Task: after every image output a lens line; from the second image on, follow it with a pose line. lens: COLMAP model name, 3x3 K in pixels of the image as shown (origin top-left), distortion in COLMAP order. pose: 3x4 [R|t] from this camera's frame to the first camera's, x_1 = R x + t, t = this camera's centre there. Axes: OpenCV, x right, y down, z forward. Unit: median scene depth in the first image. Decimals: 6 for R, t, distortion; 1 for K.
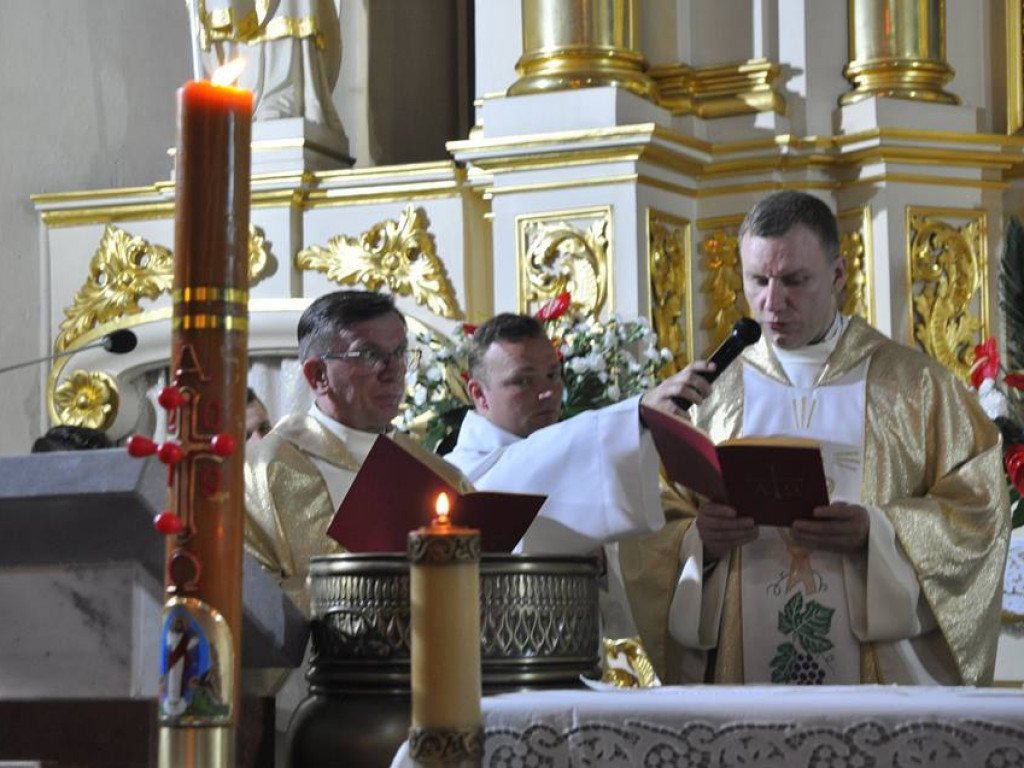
lens RADIAL K [[2309.3, 0, 512.0], [0, 2309.3, 384.0], [0, 0, 1]] dist [0.172337, 0.365144]
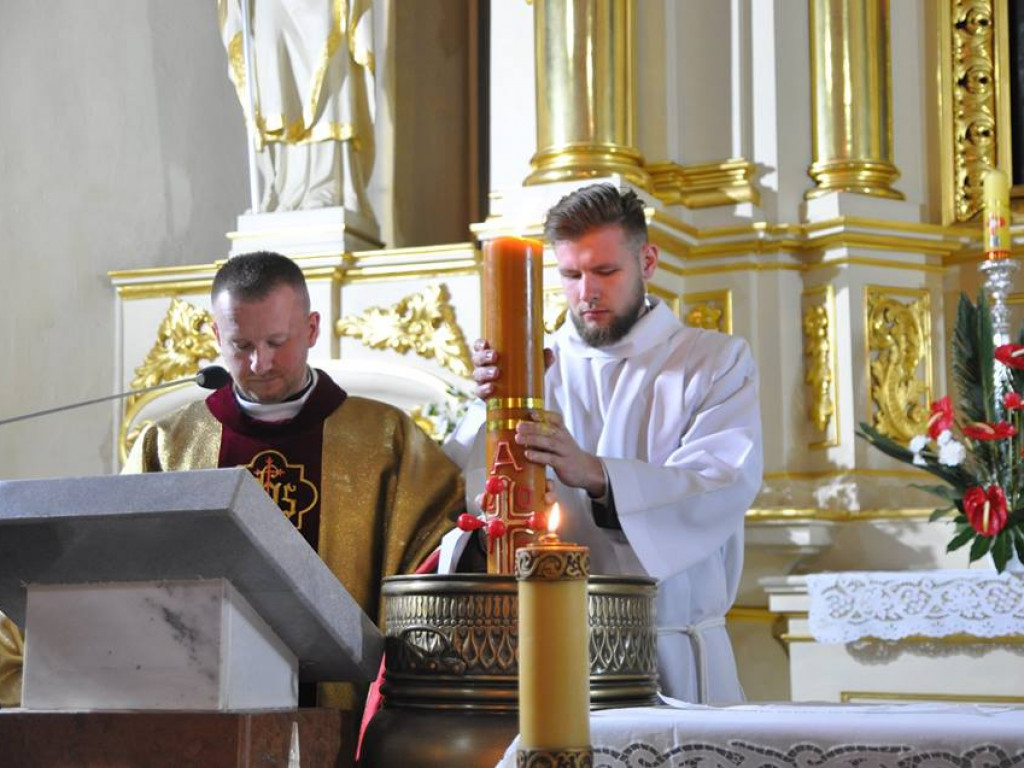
lens RADIAL K [[1749.5, 0, 492.3], [0, 1749.5, 386.1], [0, 0, 1]] dist [0.067770, 0.193430]
pose [[0.999665, 0.010556, 0.023637, -0.037339], [-0.009550, 0.999060, -0.042277, 0.013458], [-0.024061, 0.042037, 0.998826, 0.125919]]
